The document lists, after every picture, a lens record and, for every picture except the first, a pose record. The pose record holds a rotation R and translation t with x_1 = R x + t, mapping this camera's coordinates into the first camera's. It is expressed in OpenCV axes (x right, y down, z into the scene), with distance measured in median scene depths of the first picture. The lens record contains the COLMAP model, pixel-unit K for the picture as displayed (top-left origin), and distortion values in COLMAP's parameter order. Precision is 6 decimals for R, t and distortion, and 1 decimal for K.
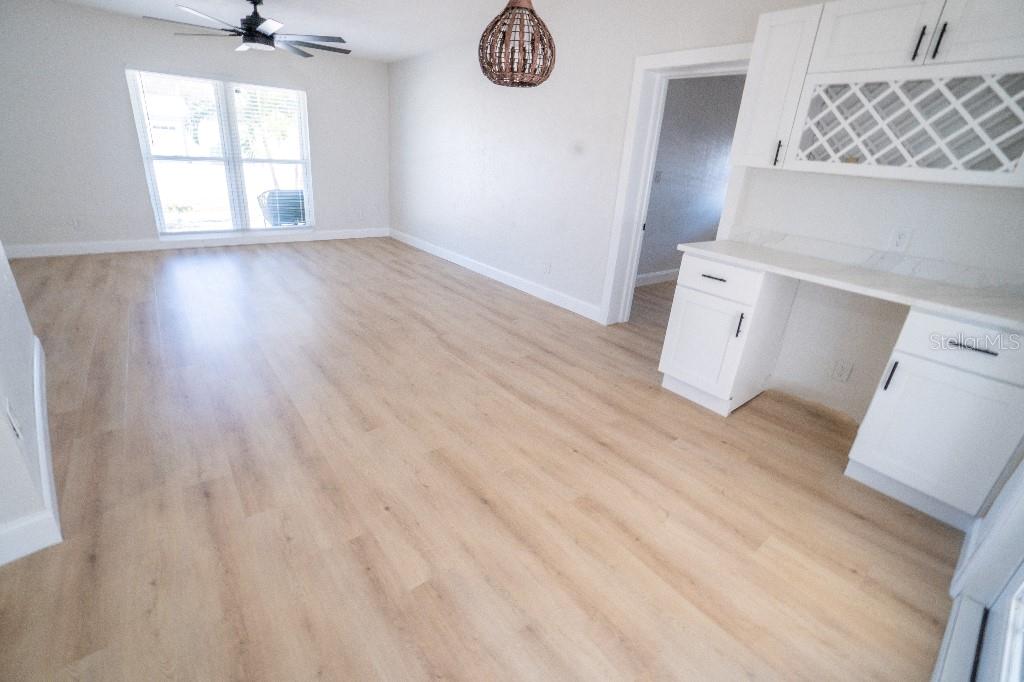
lens RADIAL K [[447.8, 0, 509.2], [0, 447.8, 338.1], [0, 0, 1]] dist [-0.064775, 0.022126]
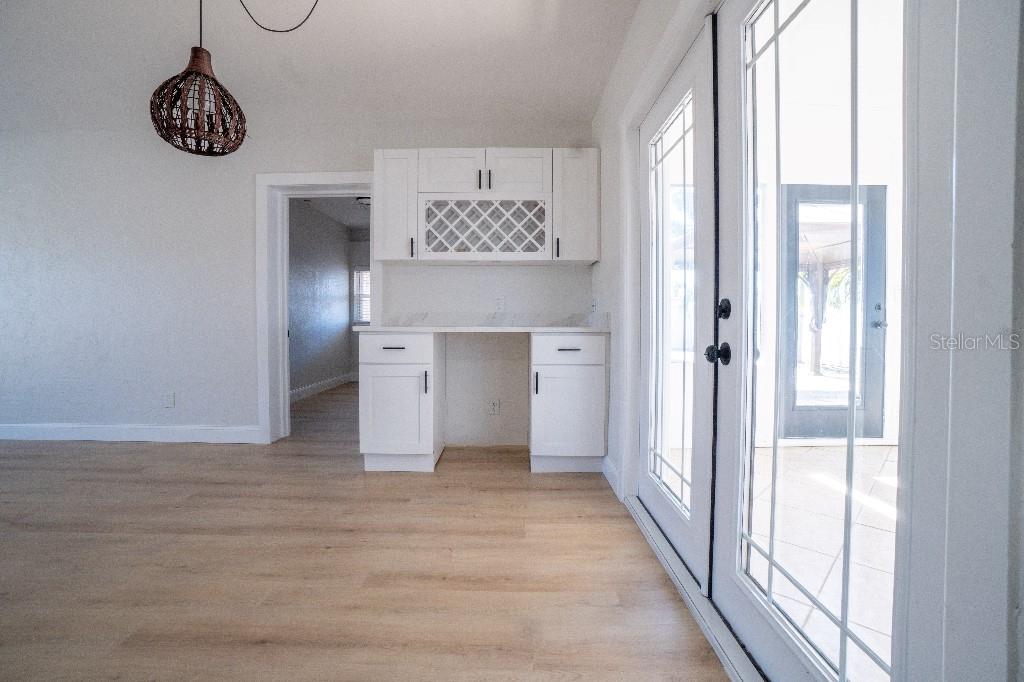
lens RADIAL K [[447.8, 0, 509.2], [0, 447.8, 338.1], [0, 0, 1]] dist [-0.064775, 0.022126]
pose [[0.626663, -0.095942, 0.773362, -0.265202], [0.331473, 0.930959, -0.153103, 0.129349], [-0.705279, 0.352293, 0.615200, 0.090353]]
